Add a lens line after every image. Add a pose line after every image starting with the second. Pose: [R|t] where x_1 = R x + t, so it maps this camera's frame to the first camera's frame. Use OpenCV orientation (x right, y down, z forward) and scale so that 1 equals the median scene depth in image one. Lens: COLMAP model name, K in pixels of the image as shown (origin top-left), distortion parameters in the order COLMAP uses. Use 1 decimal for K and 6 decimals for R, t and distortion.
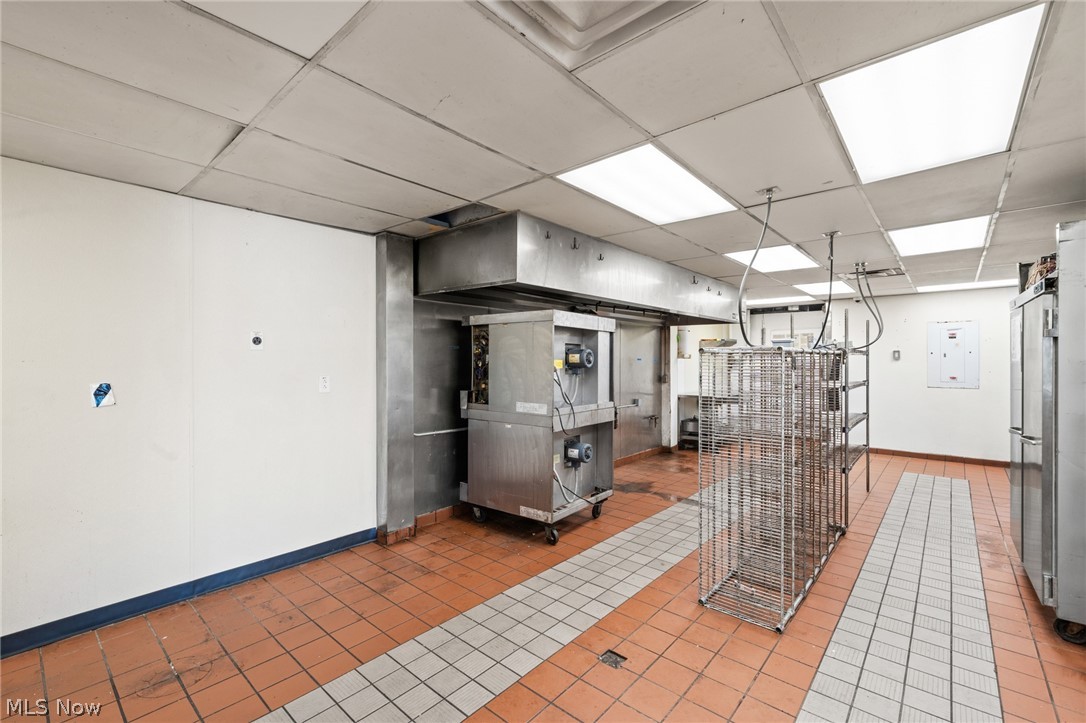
lens RADIAL K [[471.3, 0, 541.2], [0, 471.3, 360.7], [0, 0, 1]] dist [0.001408, 0.000473]
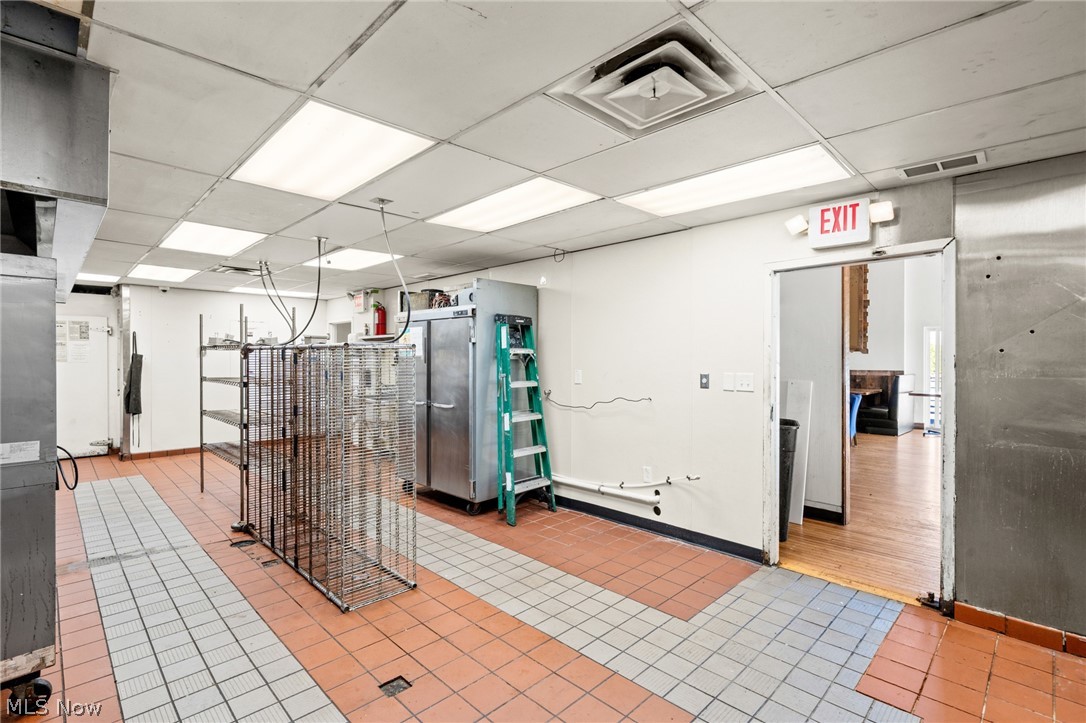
lens RADIAL K [[506.5, 0, 542.1], [0, 506.5, 360.5], [0, 0, 1]] dist [0.000978, 0.000187]
pose [[0.063155, -0.007418, 0.997976, -0.699172], [-0.000311, 0.999972, 0.007452, 0.000887], [-0.998004, -0.000781, 0.063151, 0.578478]]
